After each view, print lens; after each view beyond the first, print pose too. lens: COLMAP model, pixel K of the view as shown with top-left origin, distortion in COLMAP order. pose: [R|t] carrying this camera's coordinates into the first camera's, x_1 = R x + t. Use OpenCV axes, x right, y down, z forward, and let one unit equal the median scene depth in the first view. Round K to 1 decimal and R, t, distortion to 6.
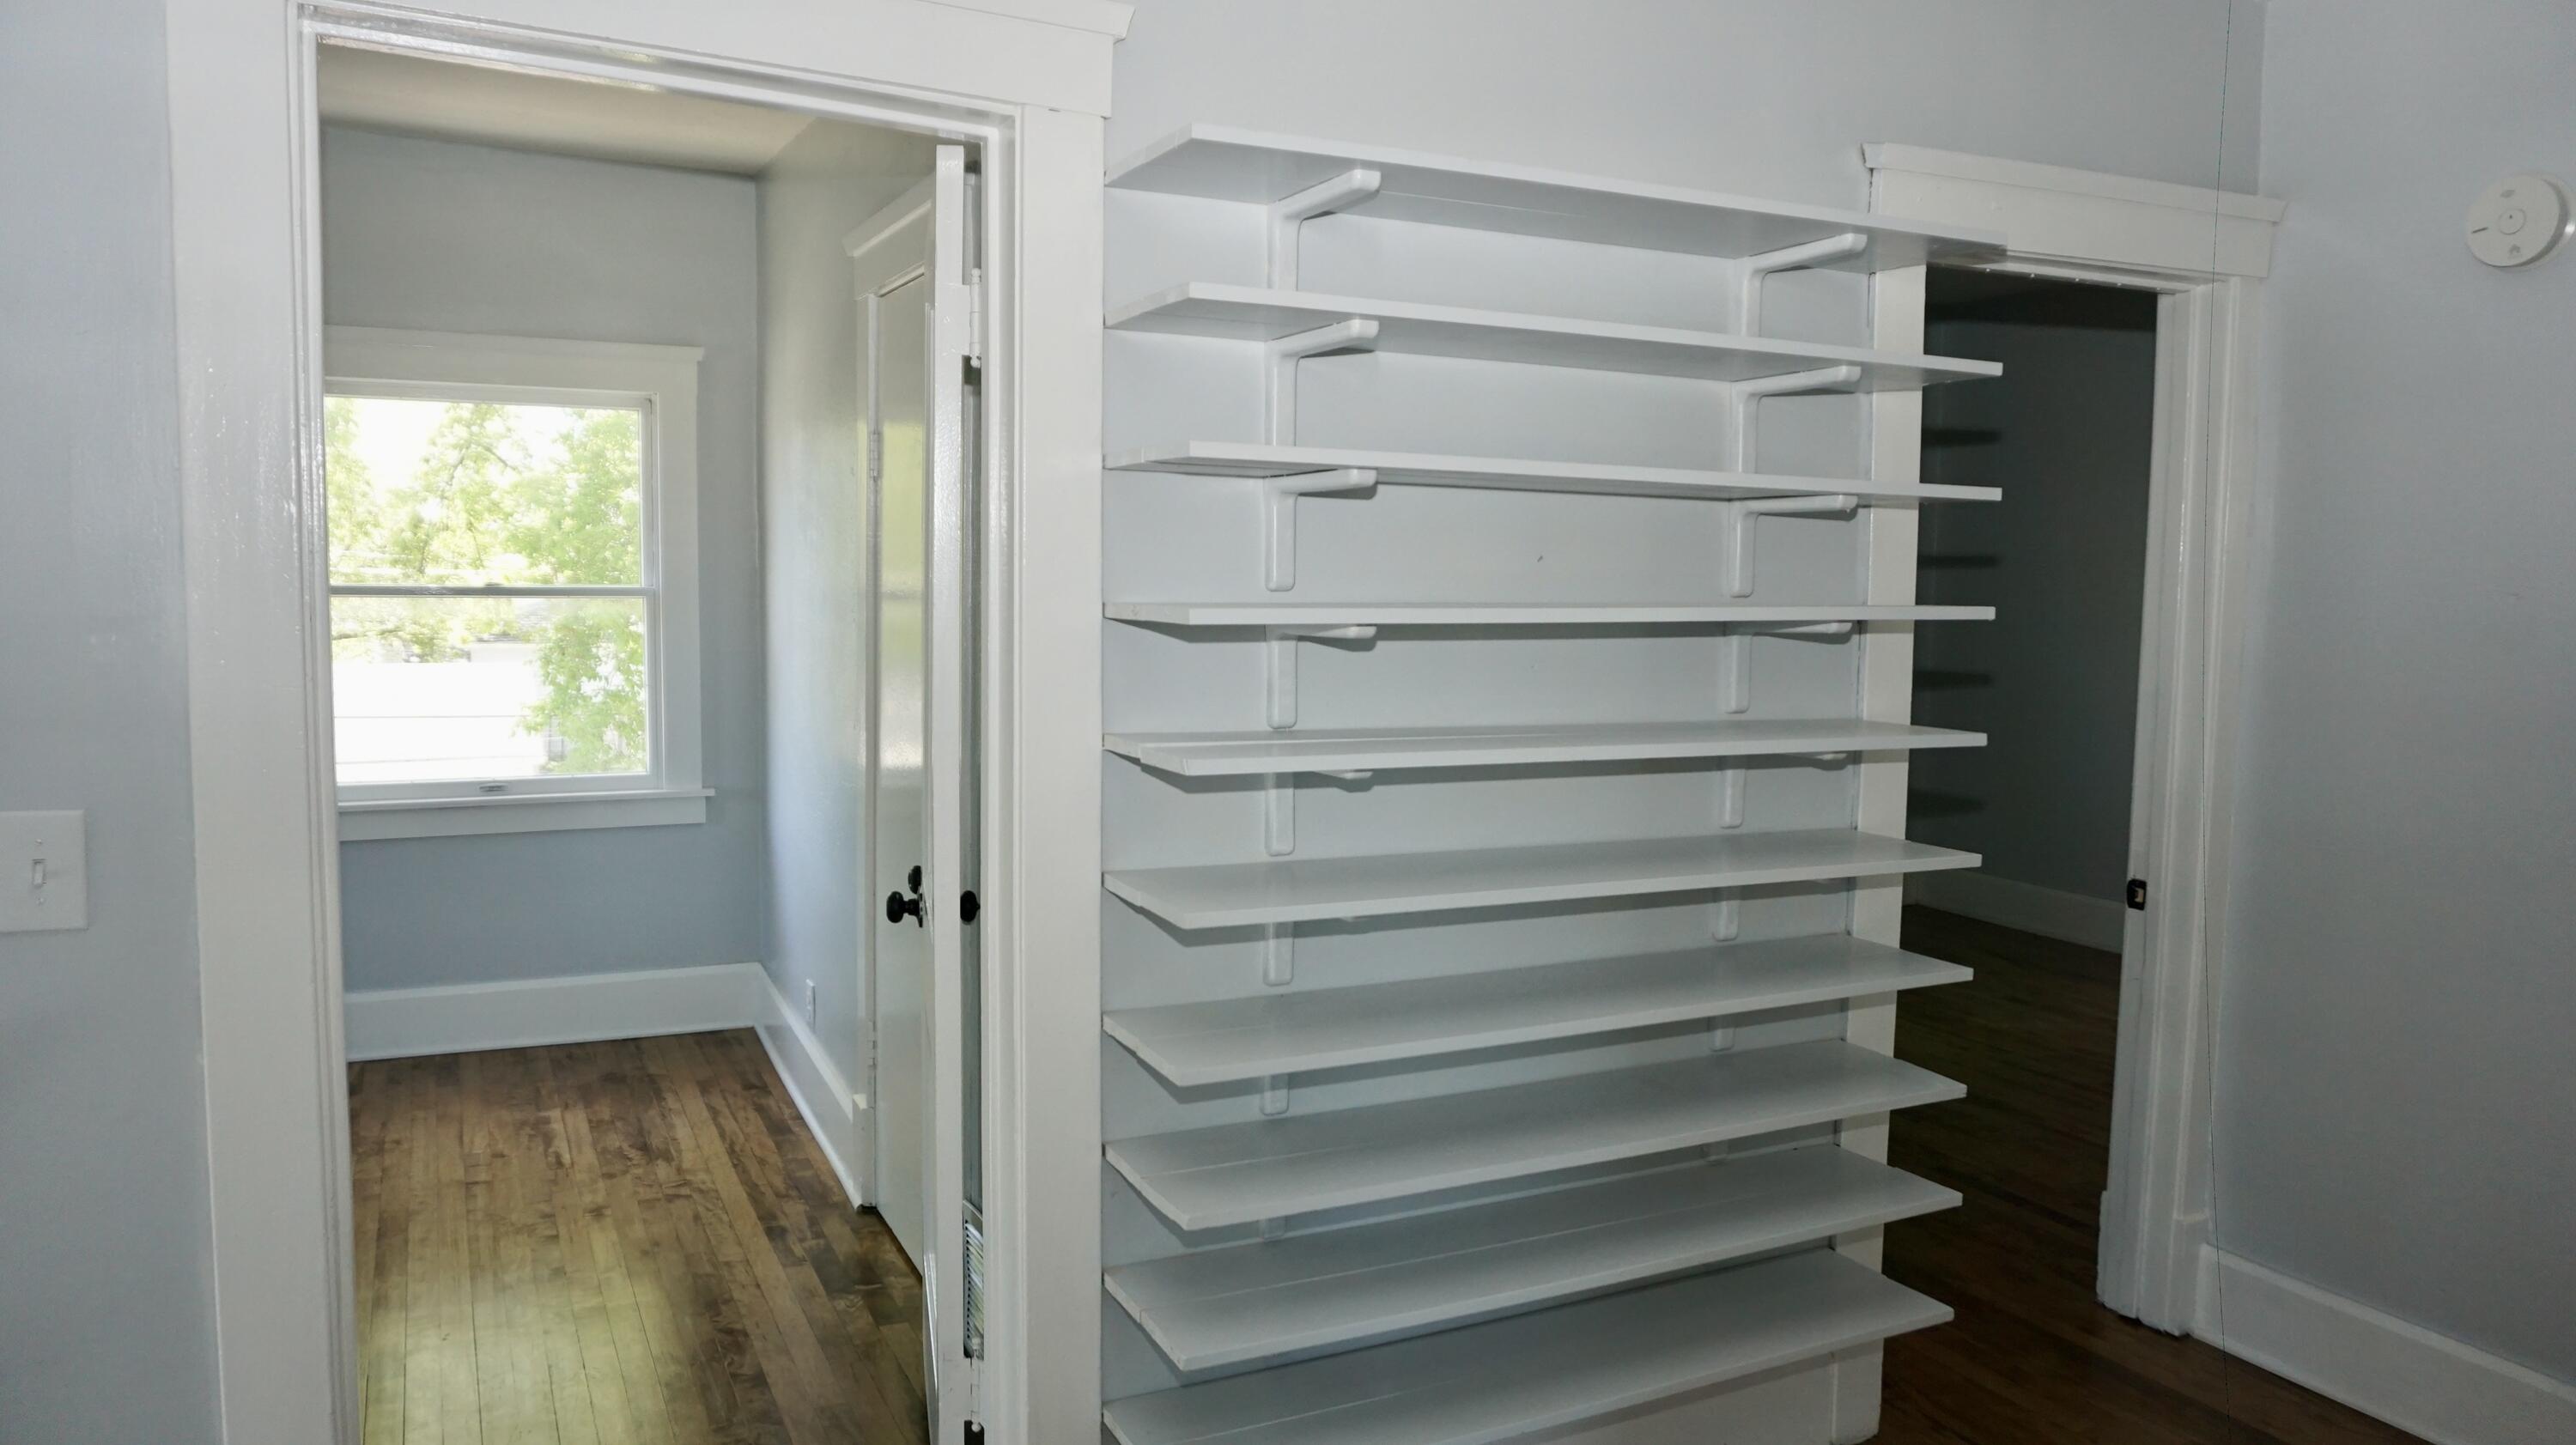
lens RADIAL K [[1620.7, 0, 1275.7], [0, 1620.7, 718.1], [0, 0, 1]] dist [-0.031176, 0.000052]
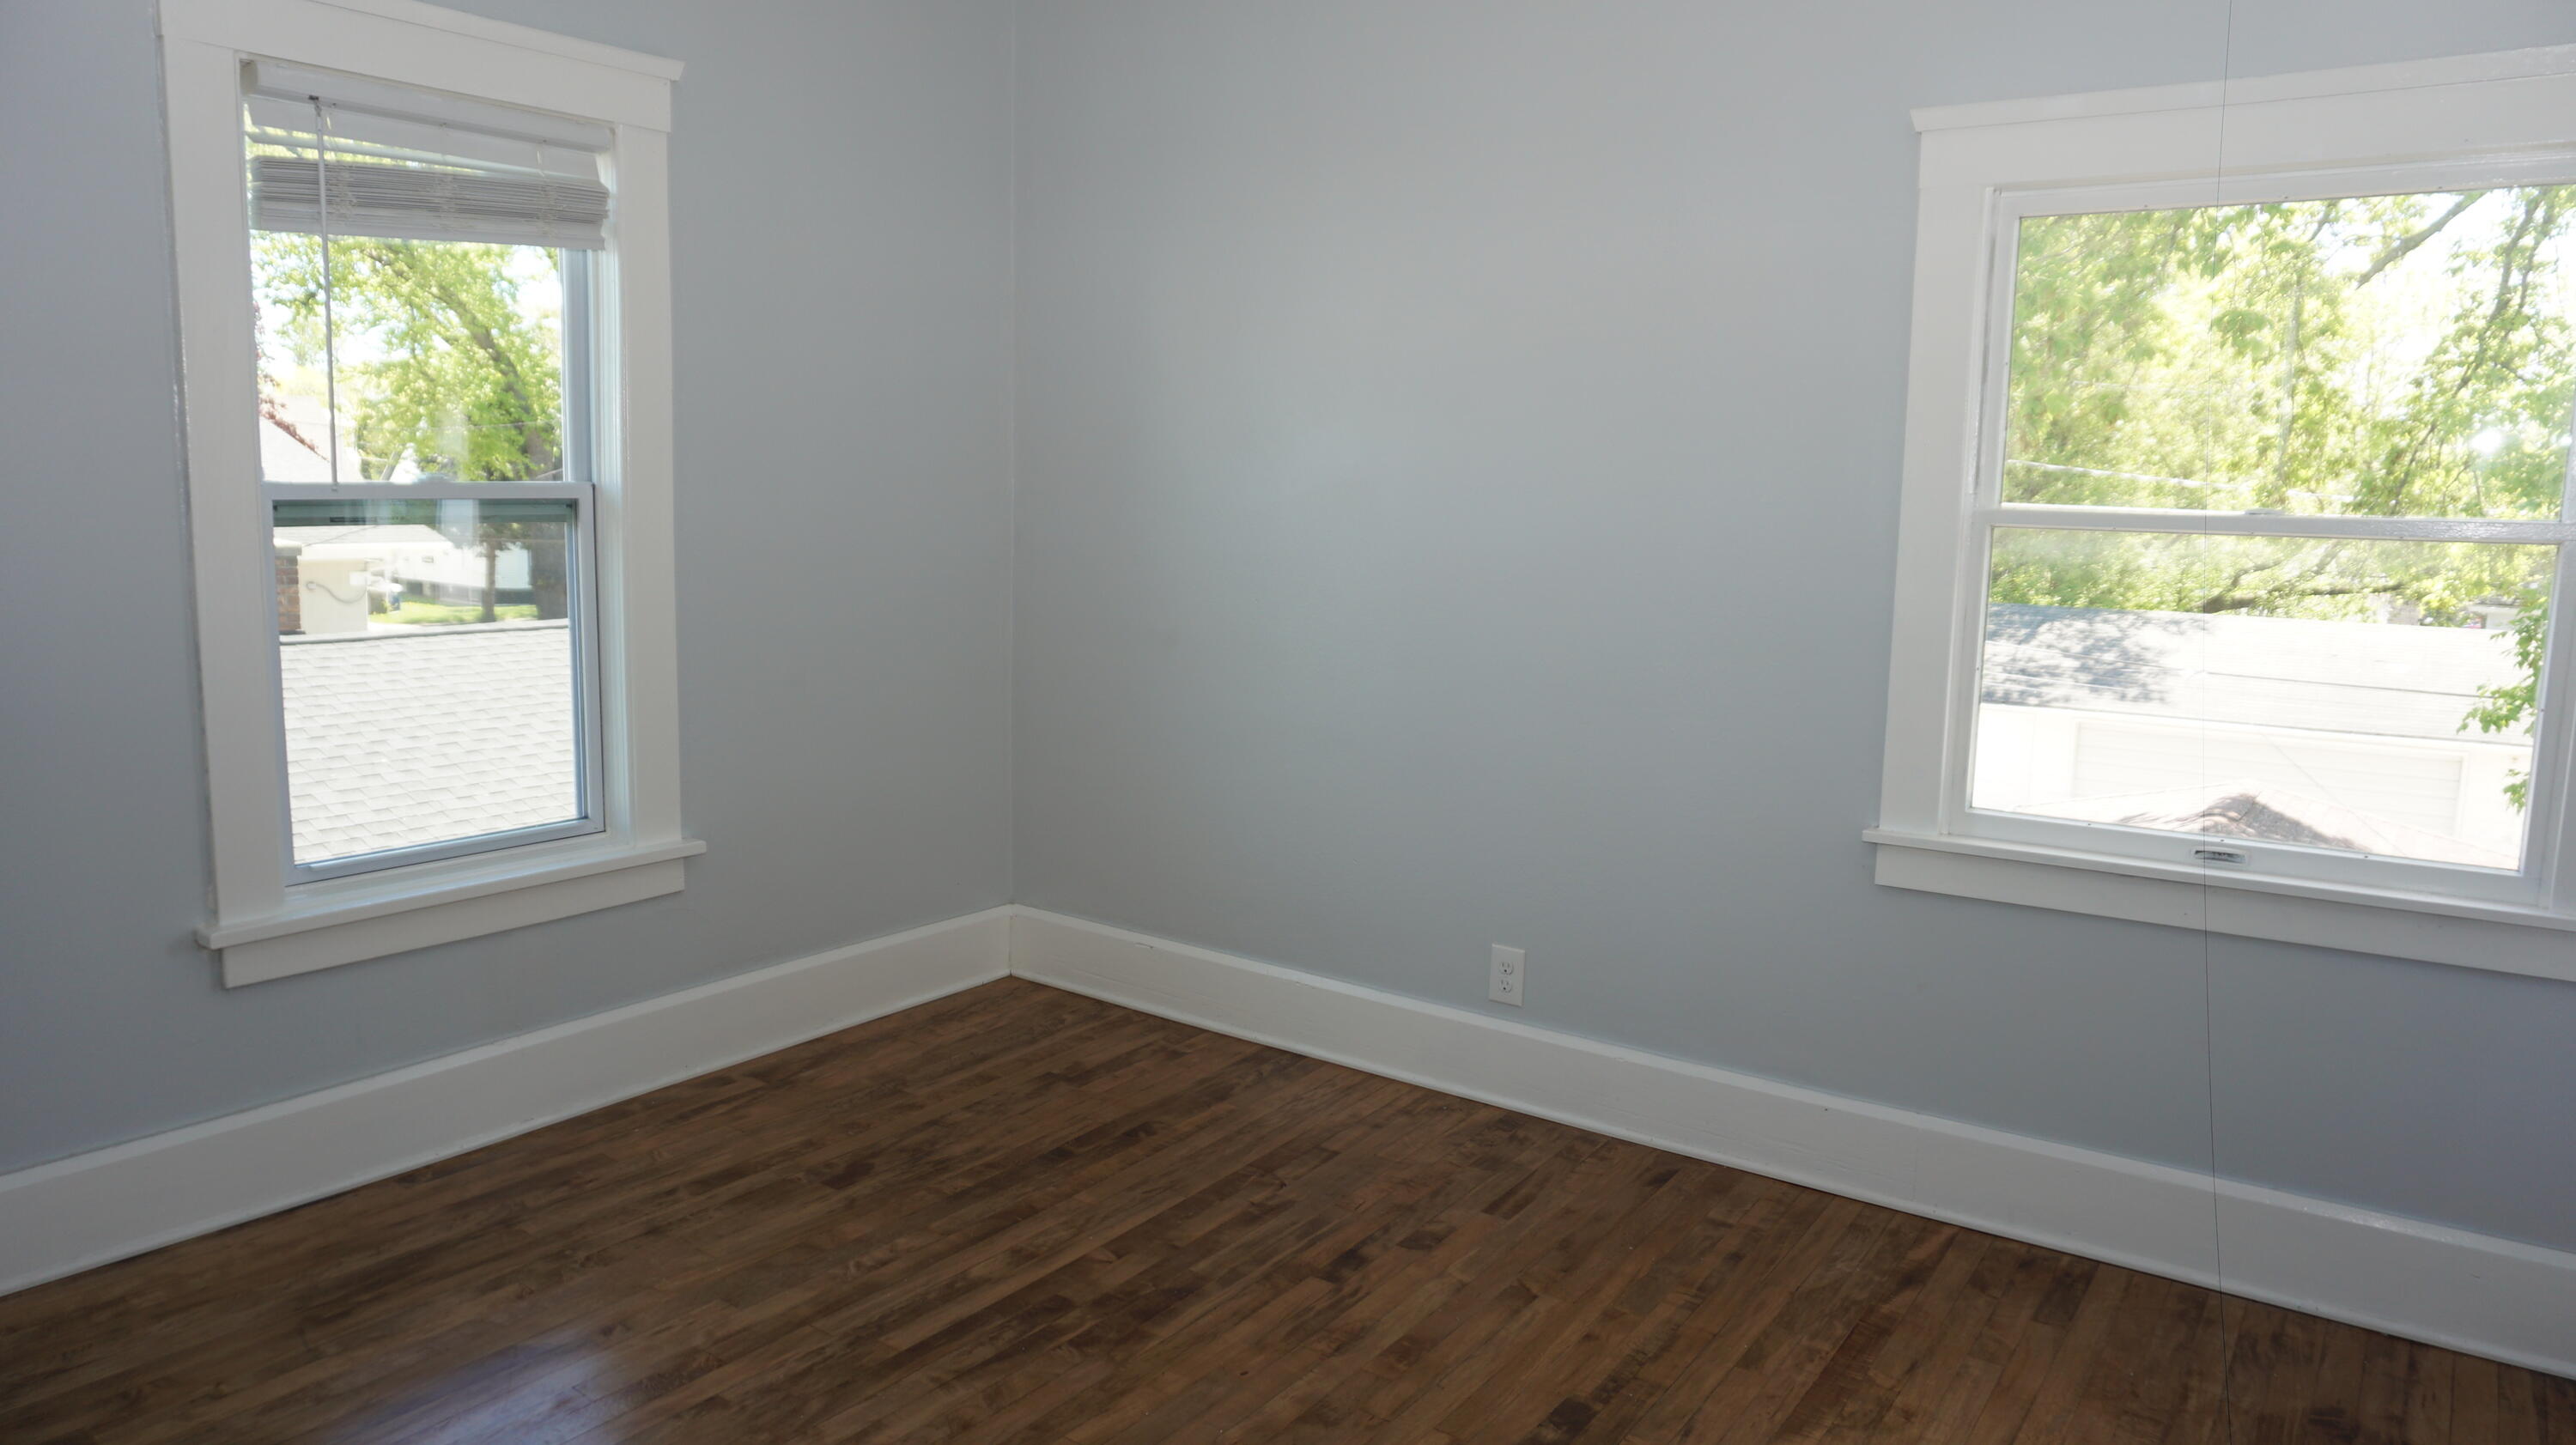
lens RADIAL K [[1620.7, 0, 1275.7], [0, 1620.7, 718.1], [0, 0, 1]] dist [-0.031176, 0.000052]
pose [[0.432018, 0.104324, -0.895811, -0.031479], [-0.076099, 0.993961, 0.079055, -0.009324], [0.898649, 0.034018, 0.437348, 0.126854]]
